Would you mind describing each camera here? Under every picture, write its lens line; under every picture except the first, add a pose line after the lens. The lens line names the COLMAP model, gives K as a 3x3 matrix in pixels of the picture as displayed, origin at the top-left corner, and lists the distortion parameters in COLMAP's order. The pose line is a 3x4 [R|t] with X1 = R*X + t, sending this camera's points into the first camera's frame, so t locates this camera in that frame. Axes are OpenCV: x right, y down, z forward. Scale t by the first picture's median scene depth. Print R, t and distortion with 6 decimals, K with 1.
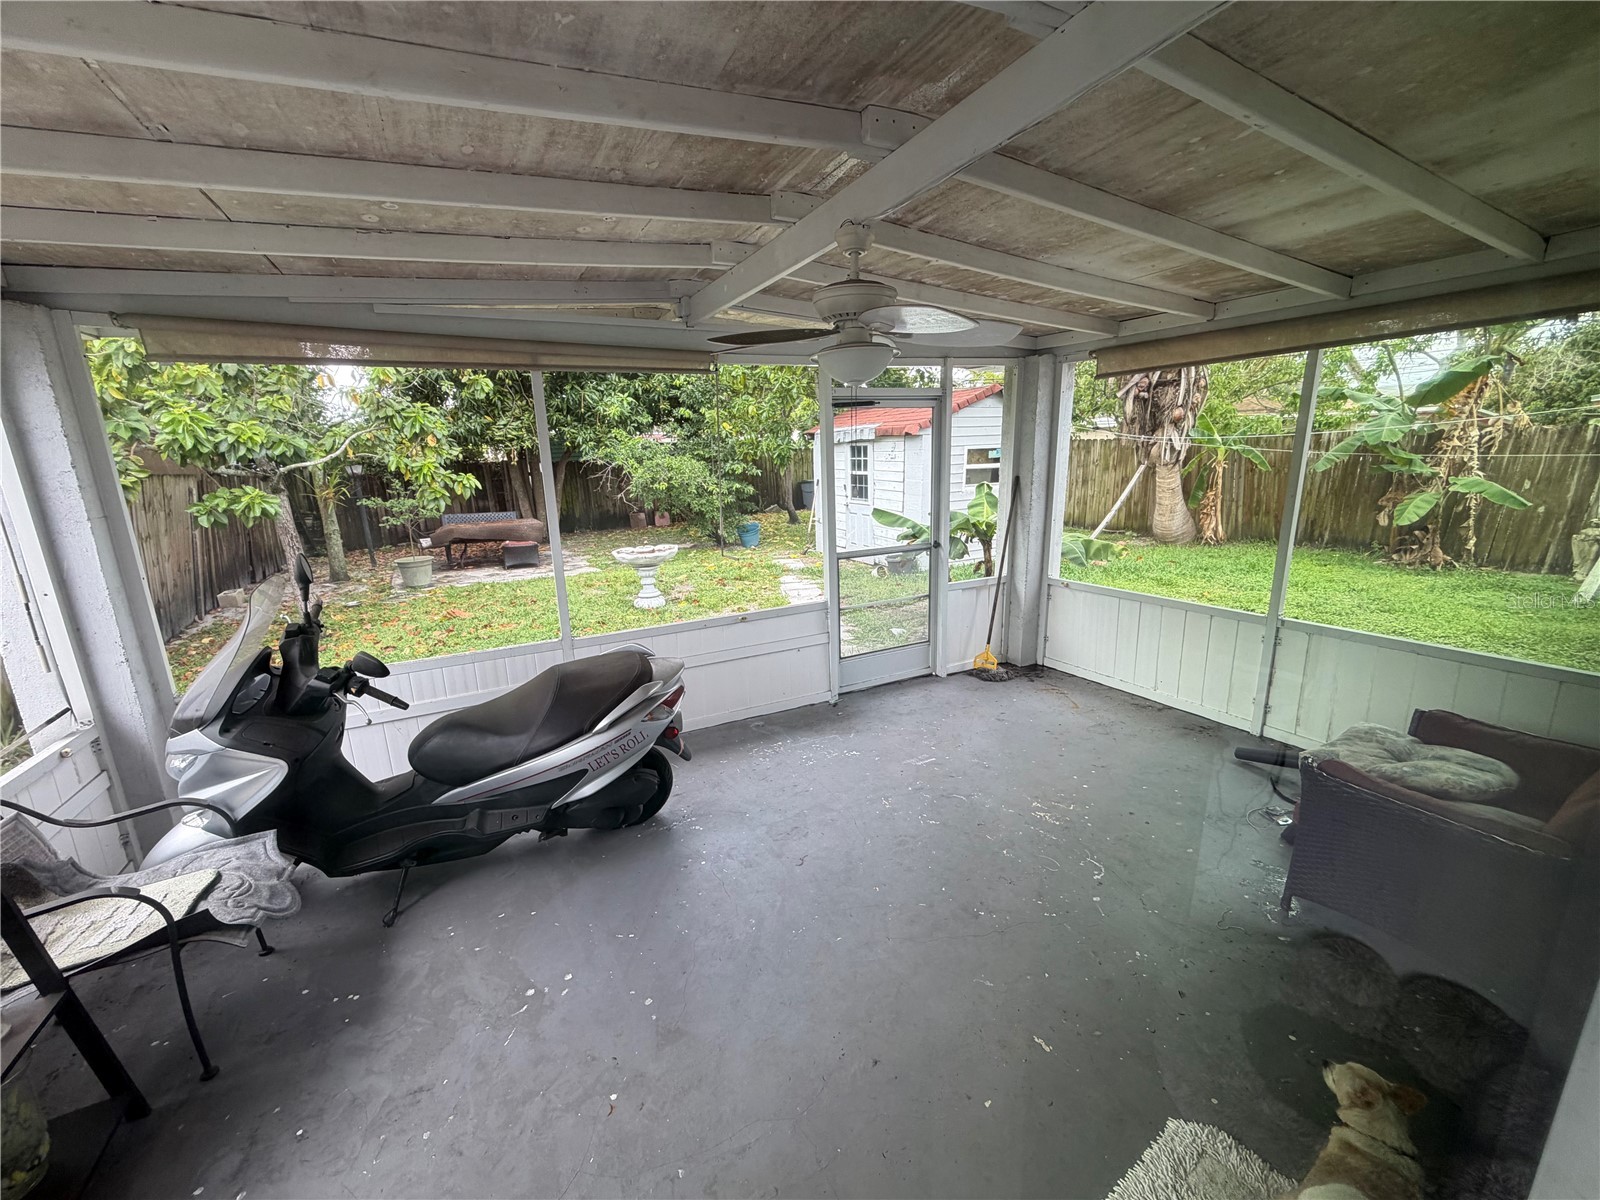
lens RADIAL K [[636.0, 0, 794.3], [0, 636.0, 600.4], [0, 0, 1]] dist [-0.000424, 0.000062]
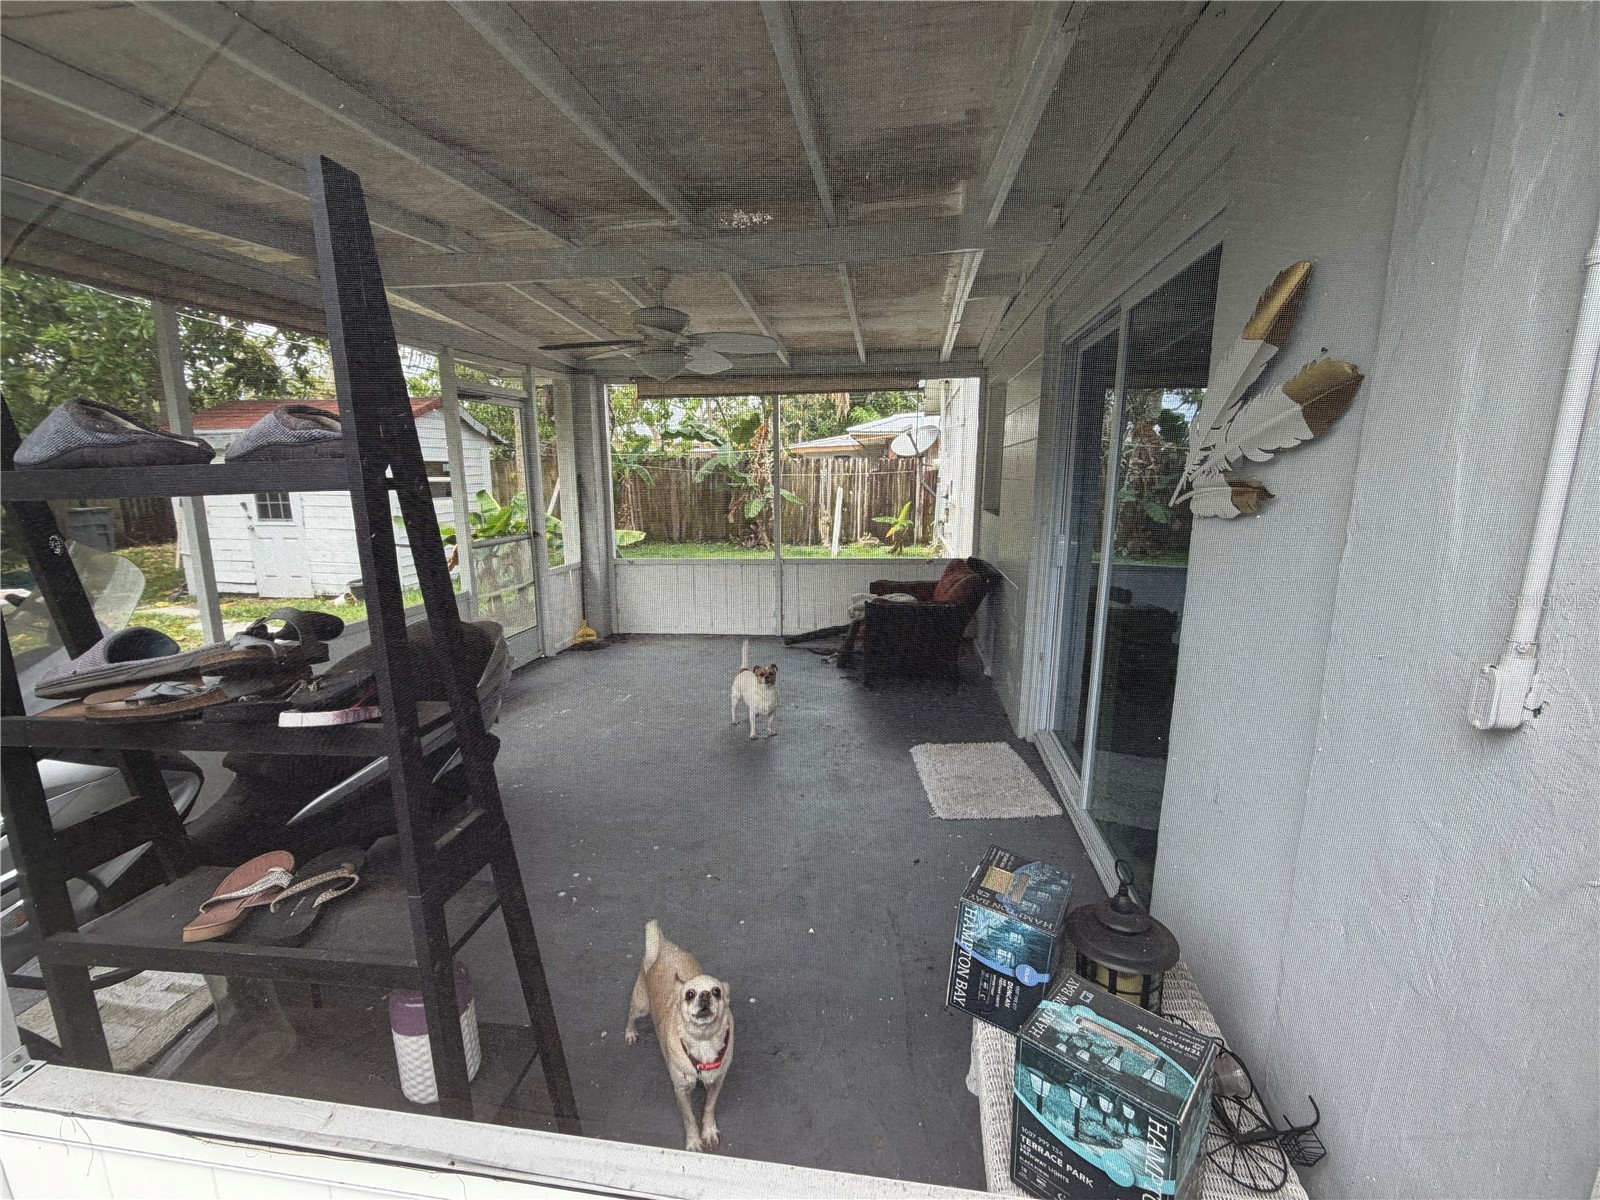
lens RADIAL K [[680.7, 0, 790.9], [0, 680.7, 605.8], [0, 0, 1]] dist [0.000322, 0.000169]
pose [[0.585538, -0.134124, 0.799472, -0.239413], [0.177694, 0.983469, 0.034849, 0.035663], [-0.790930, 0.121656, 0.599691, -0.015375]]
